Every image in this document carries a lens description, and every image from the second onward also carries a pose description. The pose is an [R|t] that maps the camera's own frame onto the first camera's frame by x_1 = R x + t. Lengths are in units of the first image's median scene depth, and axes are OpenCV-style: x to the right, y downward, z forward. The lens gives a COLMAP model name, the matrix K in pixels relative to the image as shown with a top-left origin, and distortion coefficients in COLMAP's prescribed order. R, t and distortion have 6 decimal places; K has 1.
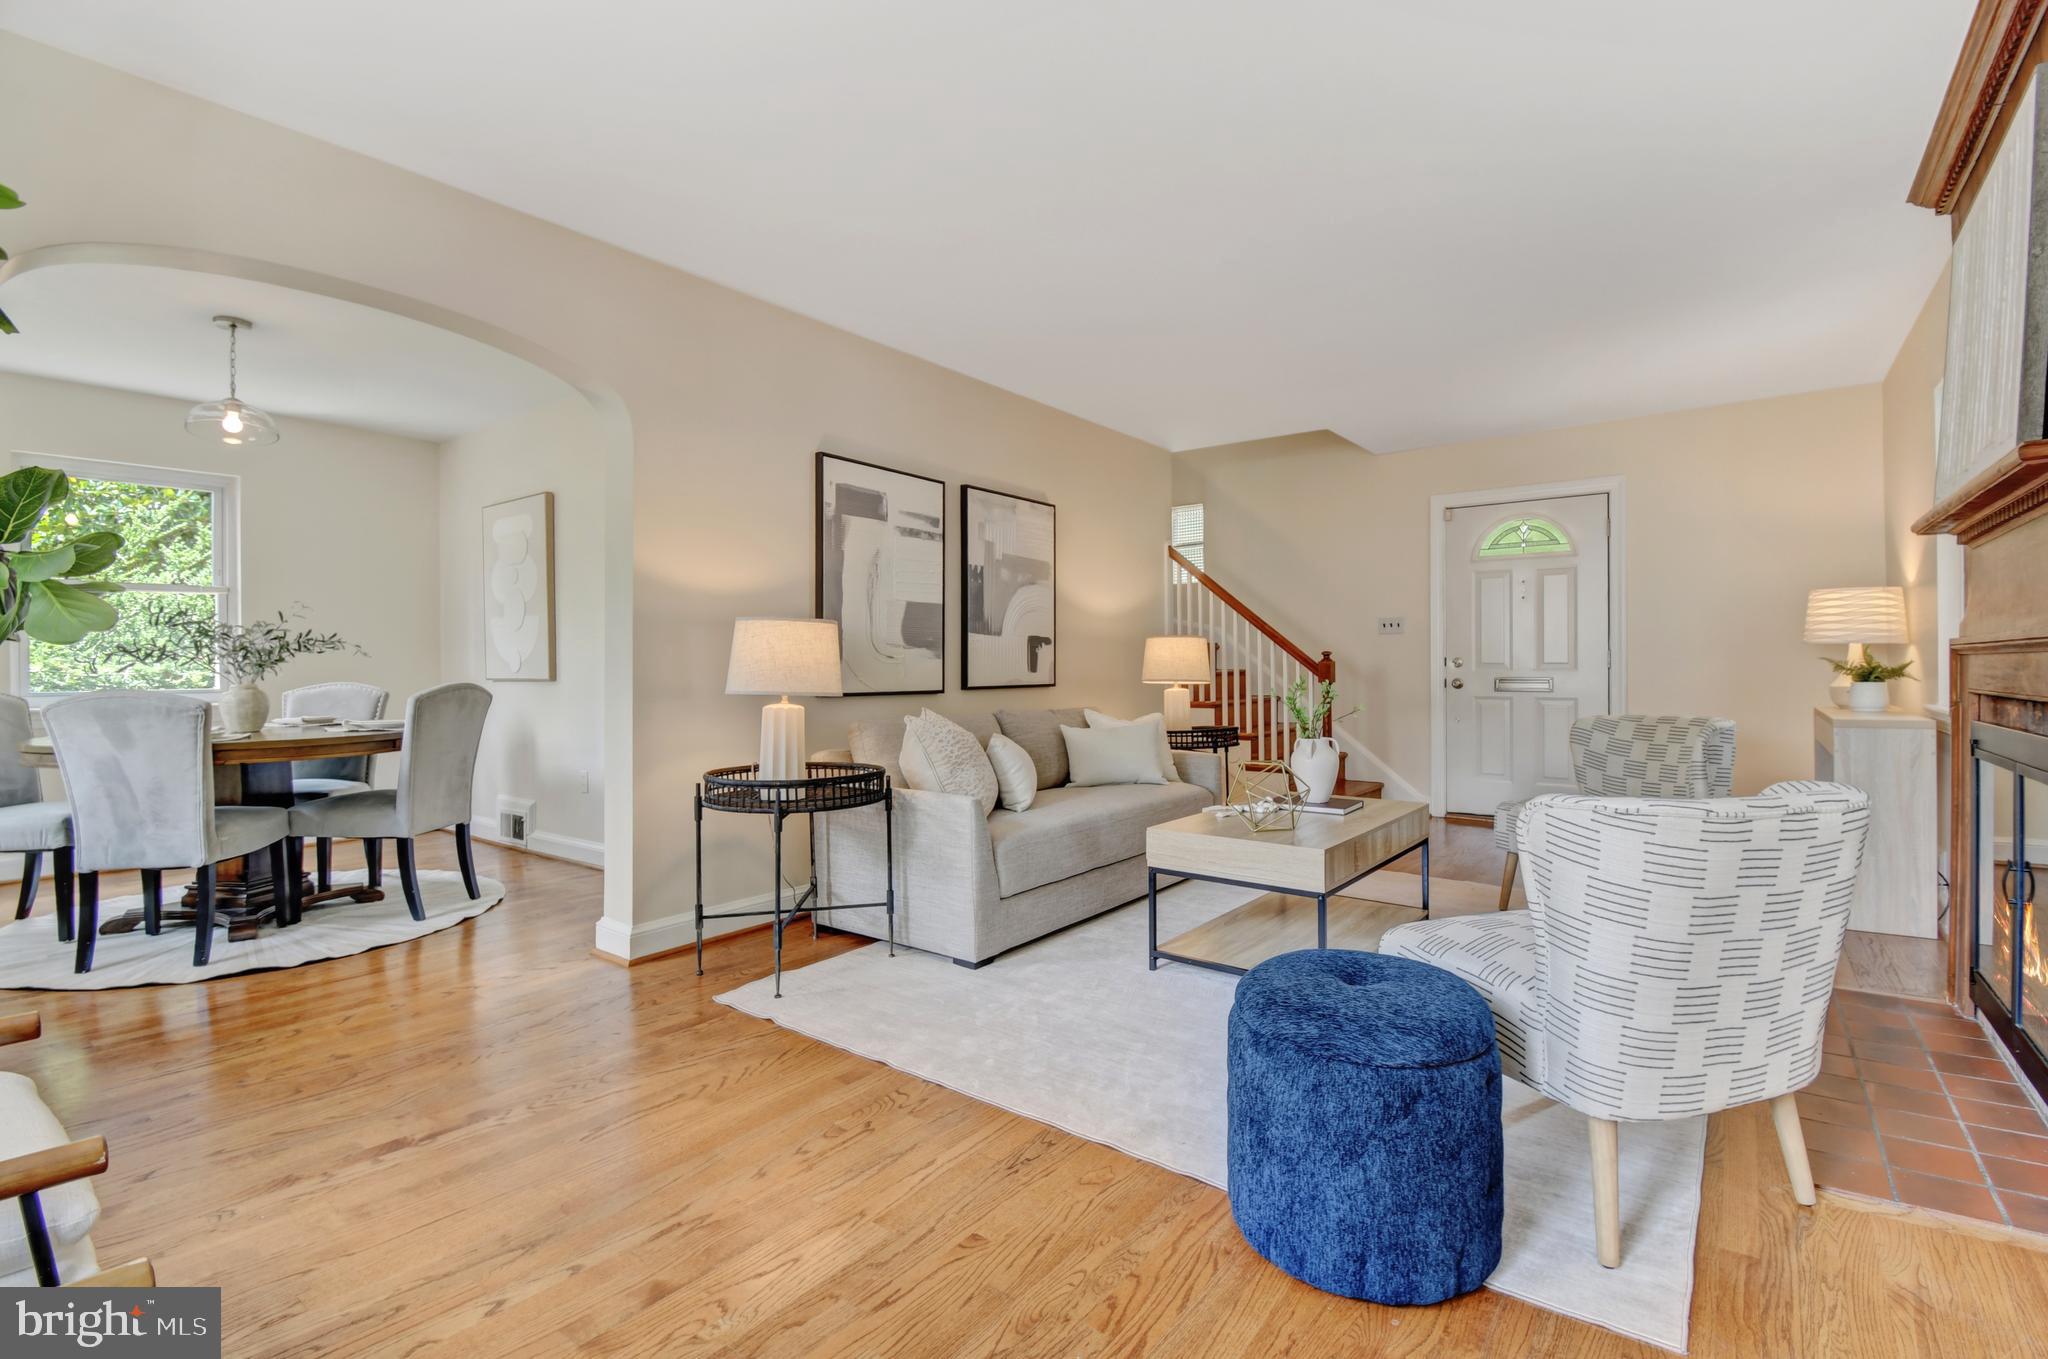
lens RADIAL K [[914.1, 0, 1033.9], [0, 914.1, 671.9], [0, 0, 1]] dist [0.021184, -0.029143]
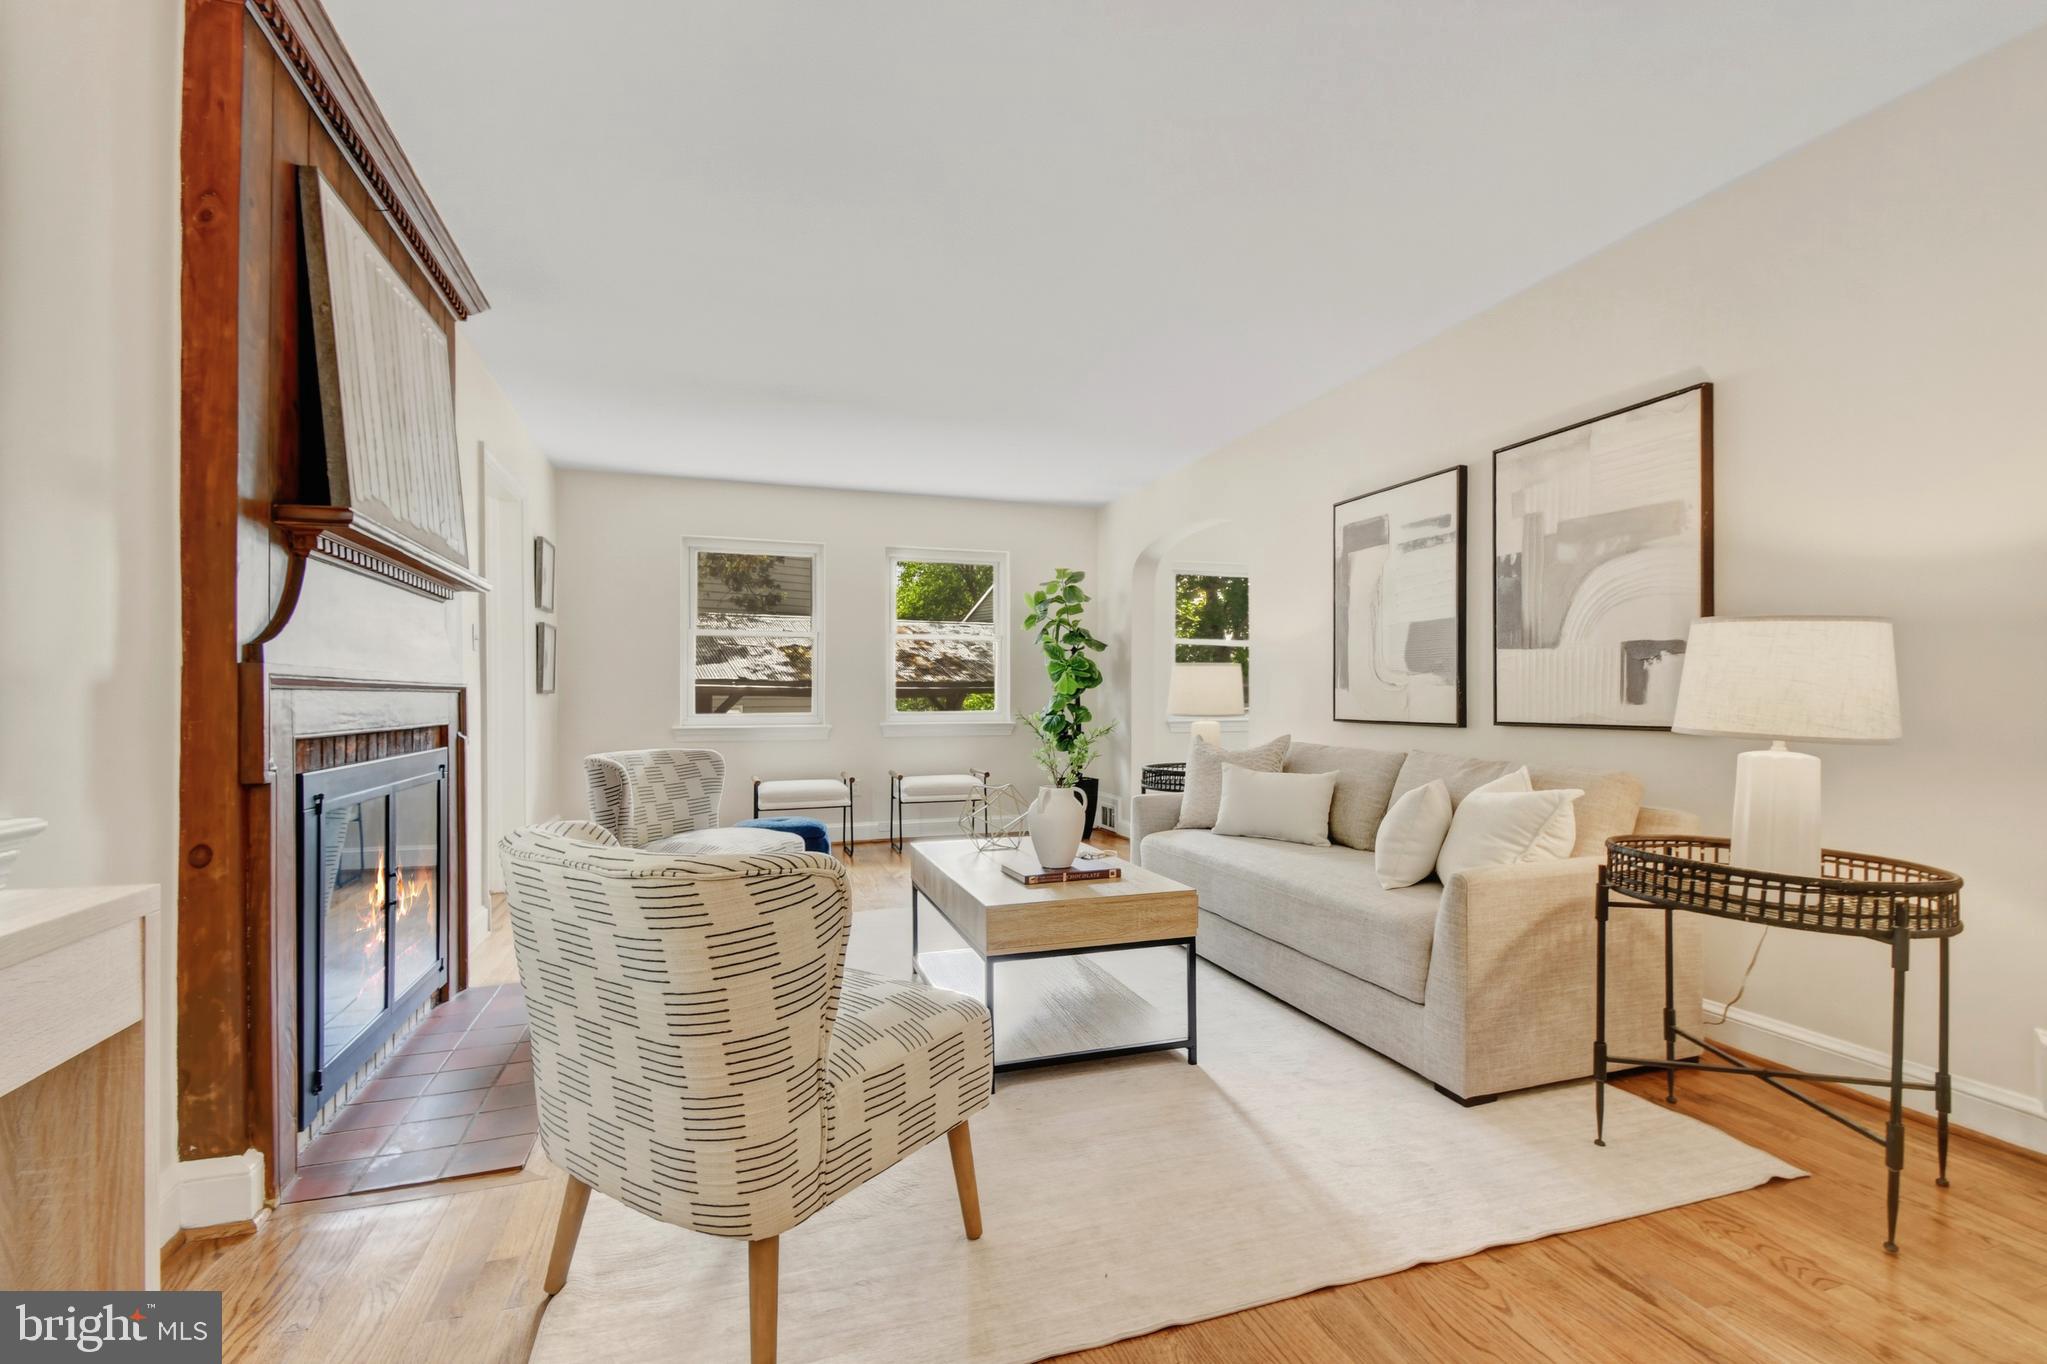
lens RADIAL K [[917.6, 0, 1029.1], [0, 917.6, 690.4], [0, 0, 1]] dist [0.048428, -0.028353]
pose [[-0.564437, -0.002028, -0.825474, 0.888267], [-0.002111, 0.999997, -0.001014, -0.008949], [0.825473, 0.001170, -0.564440, 1.291539]]
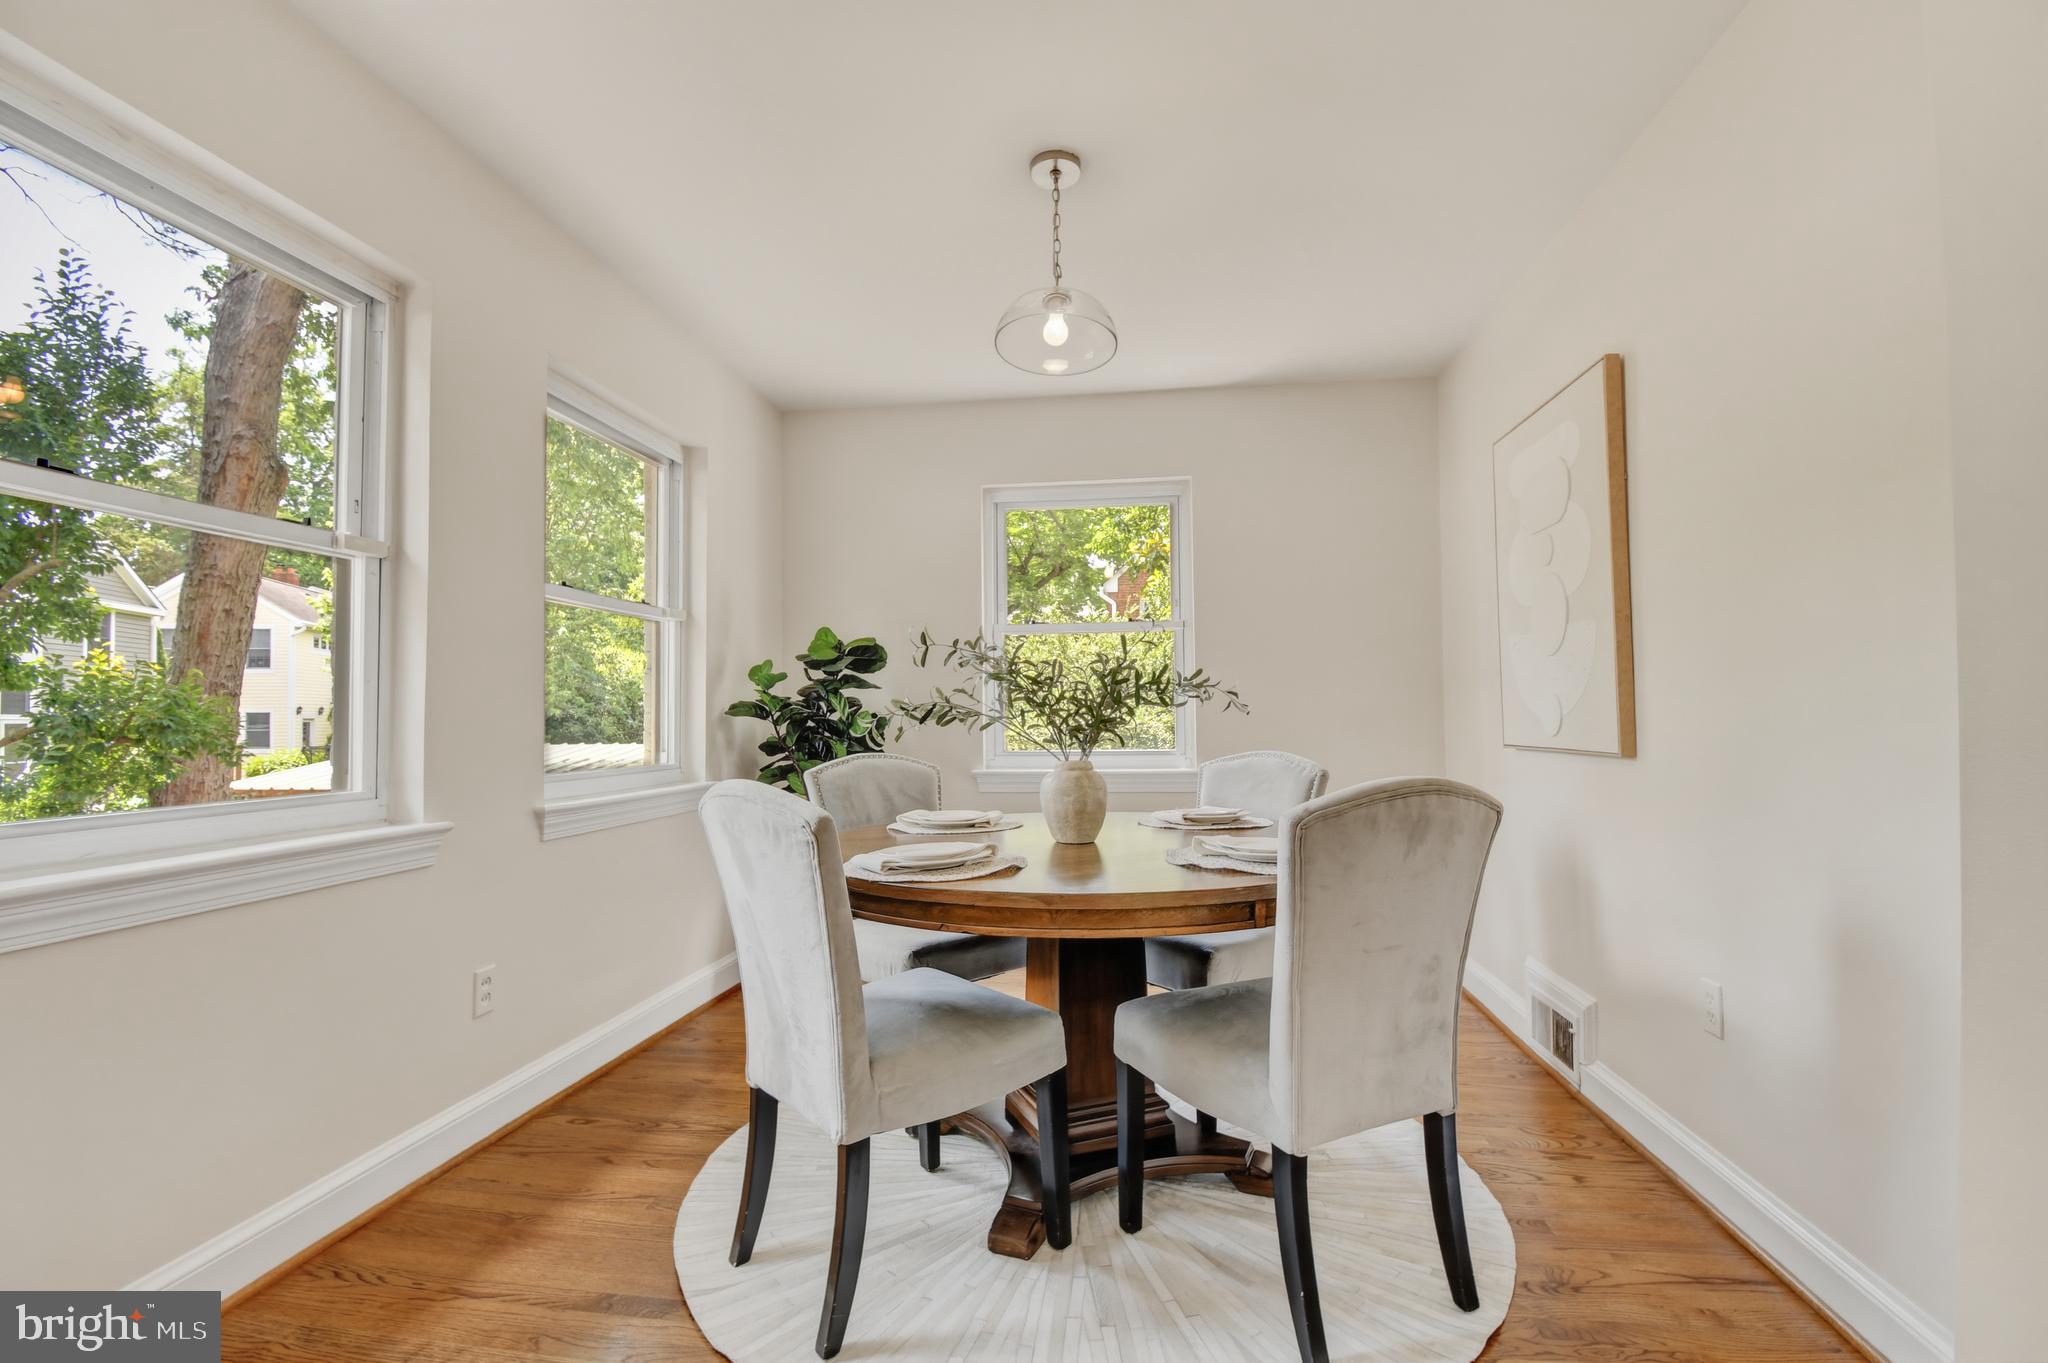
lens RADIAL K [[917.7, 0, 1024.0], [0, 917.7, 681.5], [0, 0, 1]] dist [0.043576, -0.029435]
pose [[0.496966, -0.032501, -0.867161, -0.353576], [0.000342, 0.999306, -0.037258, -0.015373], [0.867770, 0.018220, 0.496632, 0.662236]]
